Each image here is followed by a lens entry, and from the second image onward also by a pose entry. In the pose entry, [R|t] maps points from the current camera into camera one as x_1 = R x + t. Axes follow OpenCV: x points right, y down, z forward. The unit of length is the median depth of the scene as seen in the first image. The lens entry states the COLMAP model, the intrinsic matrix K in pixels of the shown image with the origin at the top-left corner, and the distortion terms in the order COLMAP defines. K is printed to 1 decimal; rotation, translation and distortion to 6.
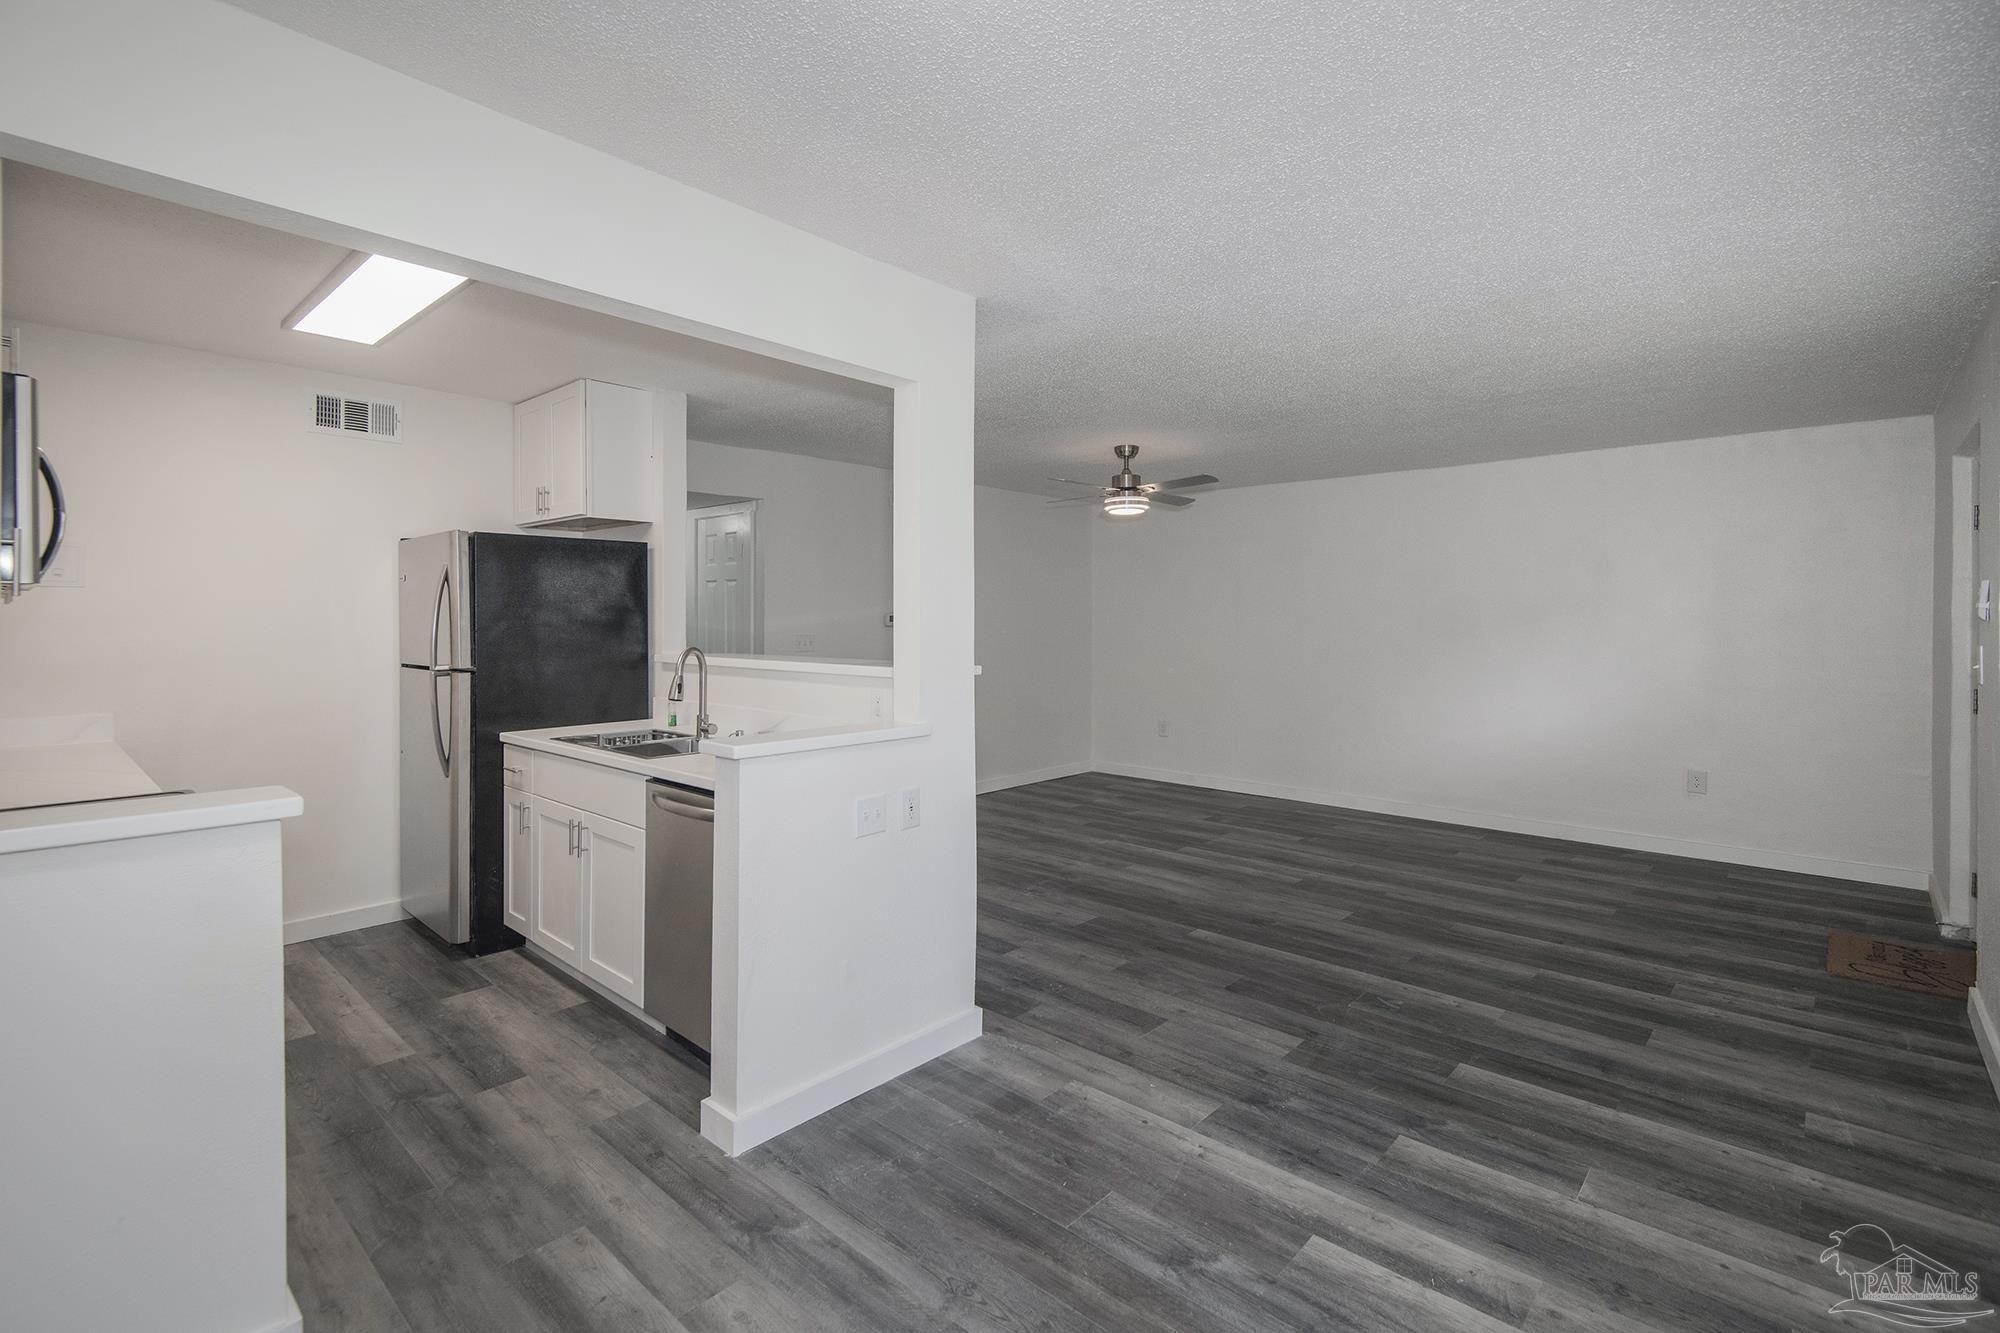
lens RADIAL K [[912.6, 0, 994.2], [0, 912.6, 625.8], [0, 0, 1]] dist [0.017953, -0.013329]
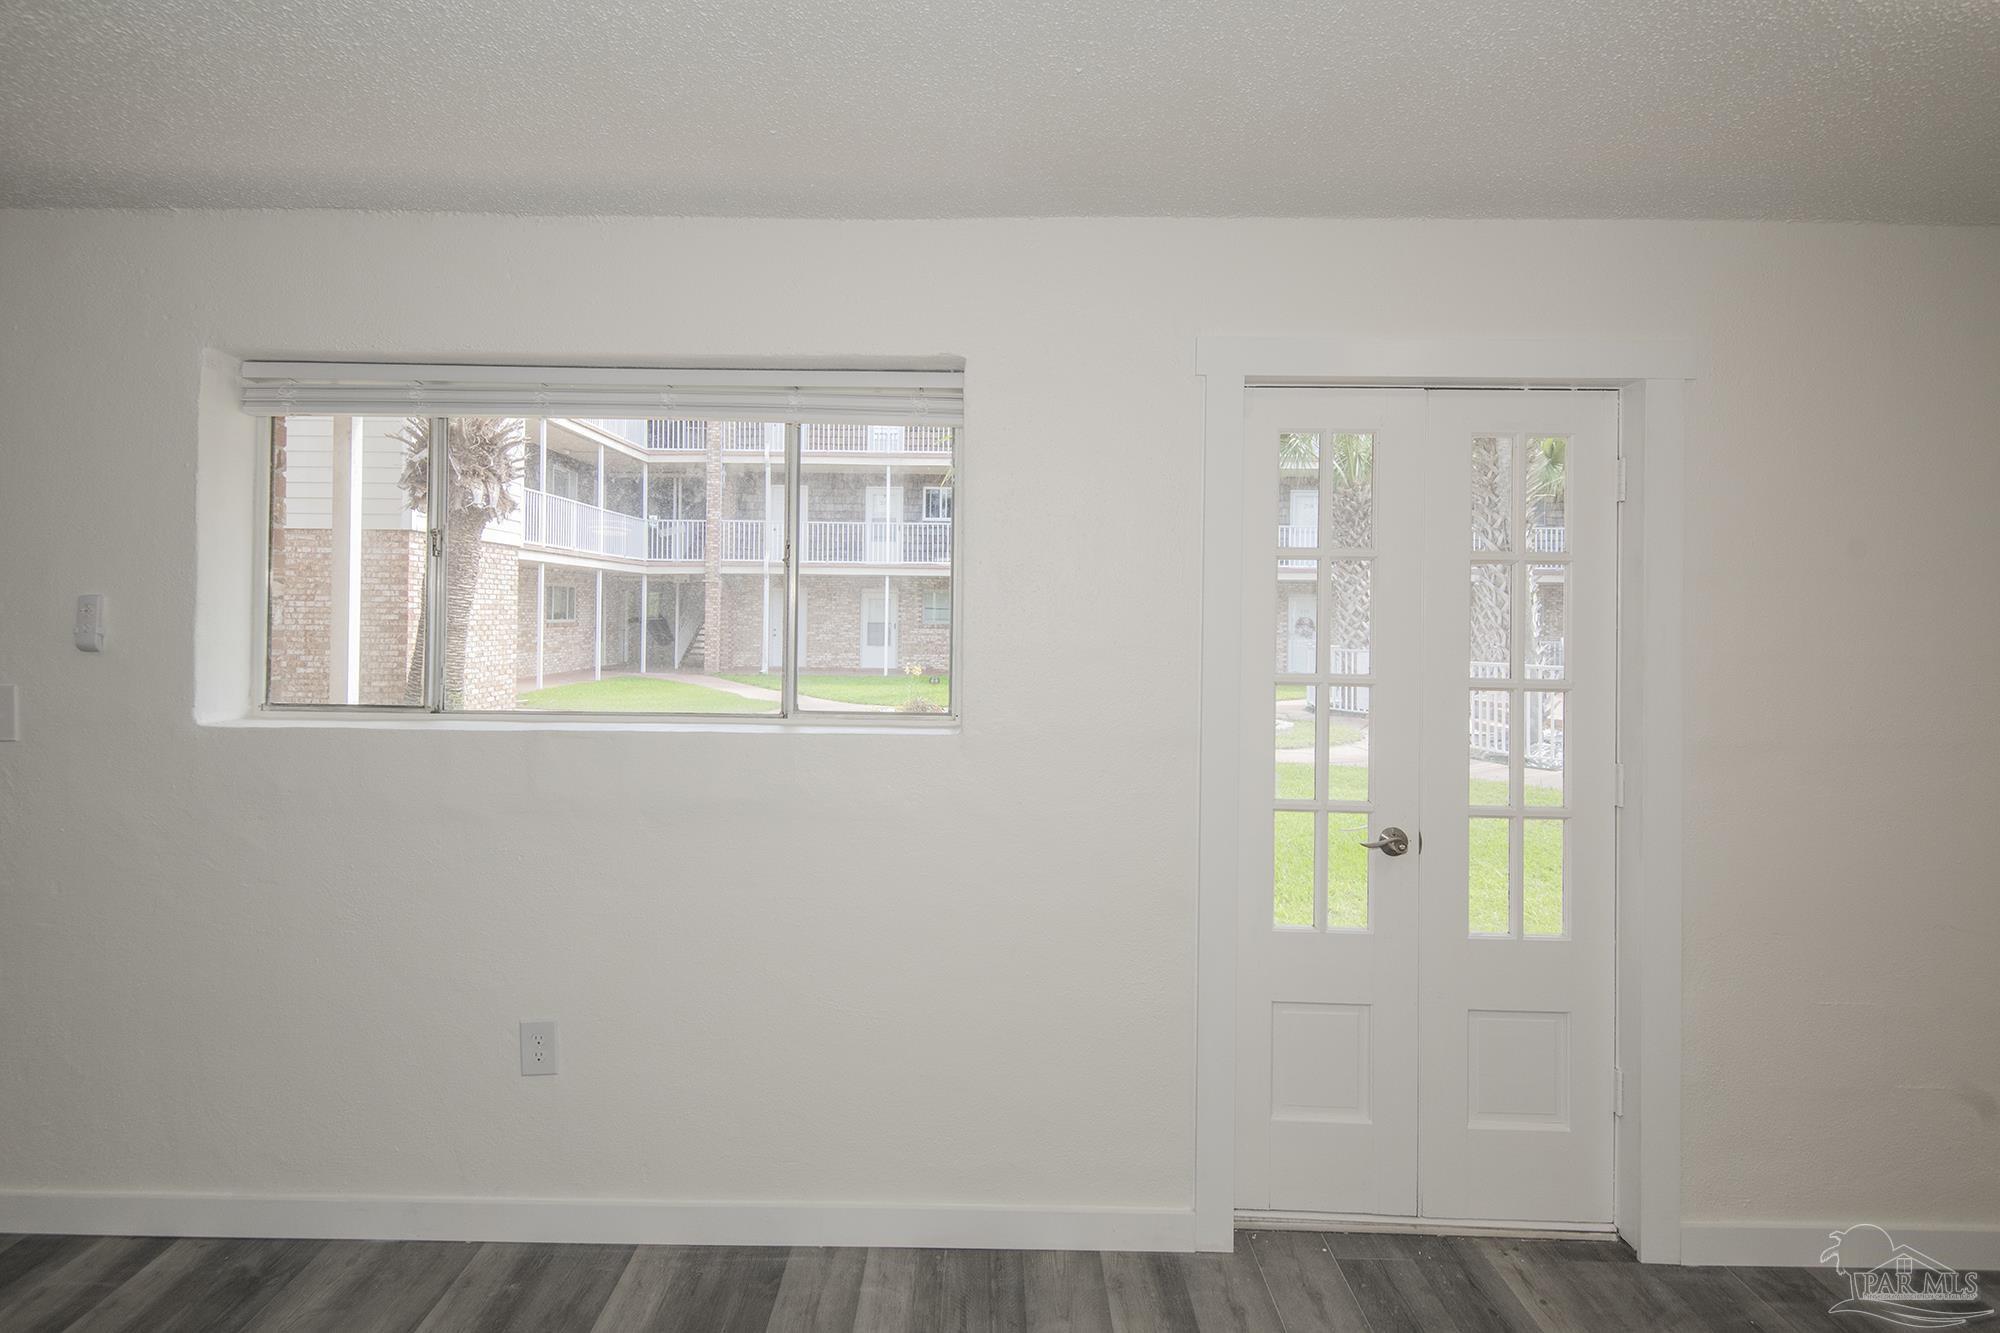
lens RADIAL K [[1050.5, 0, 984.2], [0, 1050.5, 629.3], [0, 0, 1]] dist [0.000082, -0.002334]
pose [[-0.673202, -0.023966, 0.739070, 0.002908], [-0.009609, 0.999674, 0.023664, -0.045996], [-0.739396, 0.008829, -0.673213, 1.002498]]
